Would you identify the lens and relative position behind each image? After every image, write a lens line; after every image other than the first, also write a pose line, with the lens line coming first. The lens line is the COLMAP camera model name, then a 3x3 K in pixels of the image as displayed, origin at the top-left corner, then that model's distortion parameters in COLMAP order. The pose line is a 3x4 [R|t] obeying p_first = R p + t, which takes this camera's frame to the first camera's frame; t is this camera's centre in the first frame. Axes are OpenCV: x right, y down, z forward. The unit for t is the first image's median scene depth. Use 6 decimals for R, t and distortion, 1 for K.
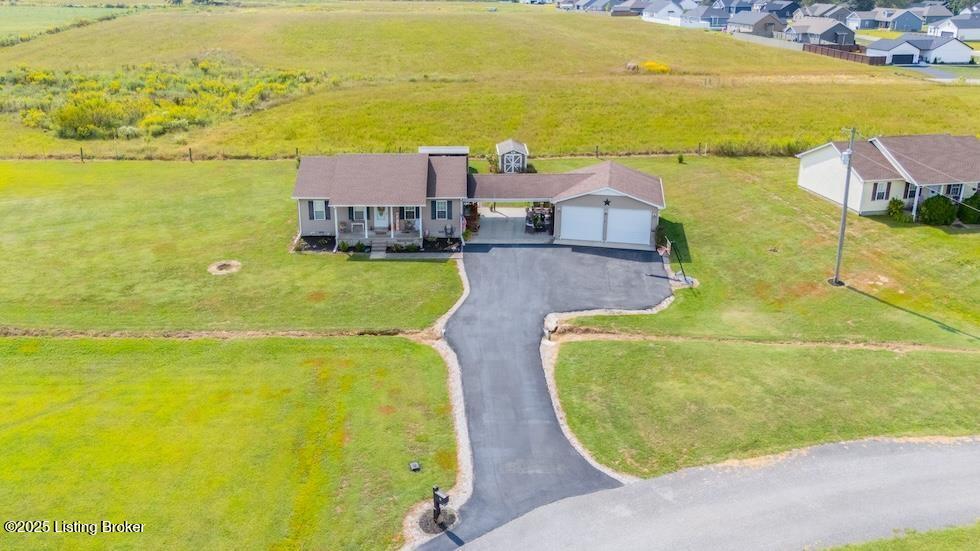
lens RADIAL K [[752.7, 0, 490.7], [0, 752.7, 272.8], [0, 0, 1]] dist [0.004958, -0.000863]
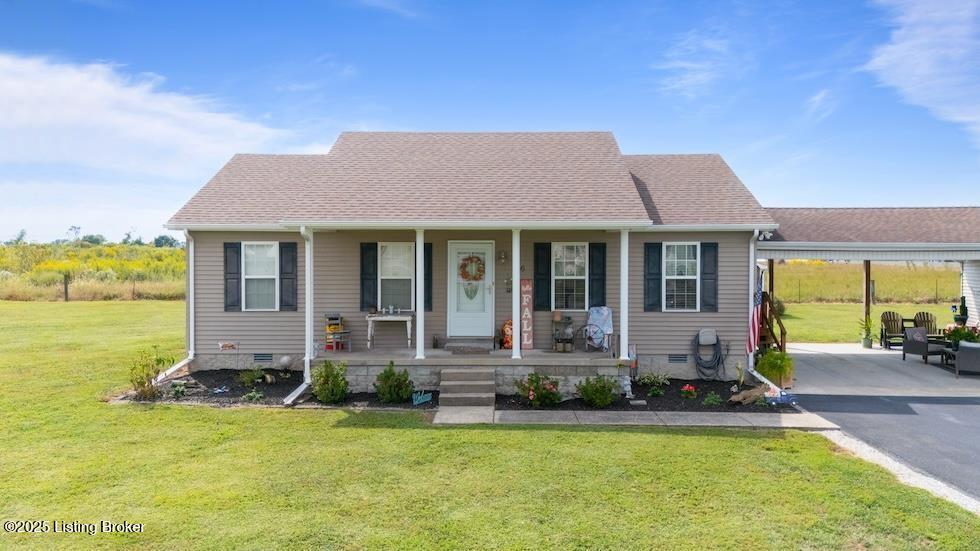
lens RADIAL K [[752.7, 0, 483.8], [0, 752.7, 273.5], [0, 0, 1]] dist [0.004958, -0.000863]
pose [[0.998399, -0.012579, -0.055152, -0.126060], [-0.008438, 0.930939, -0.365078, 0.020912], [0.055935, 0.364959, 0.929342, 0.736635]]
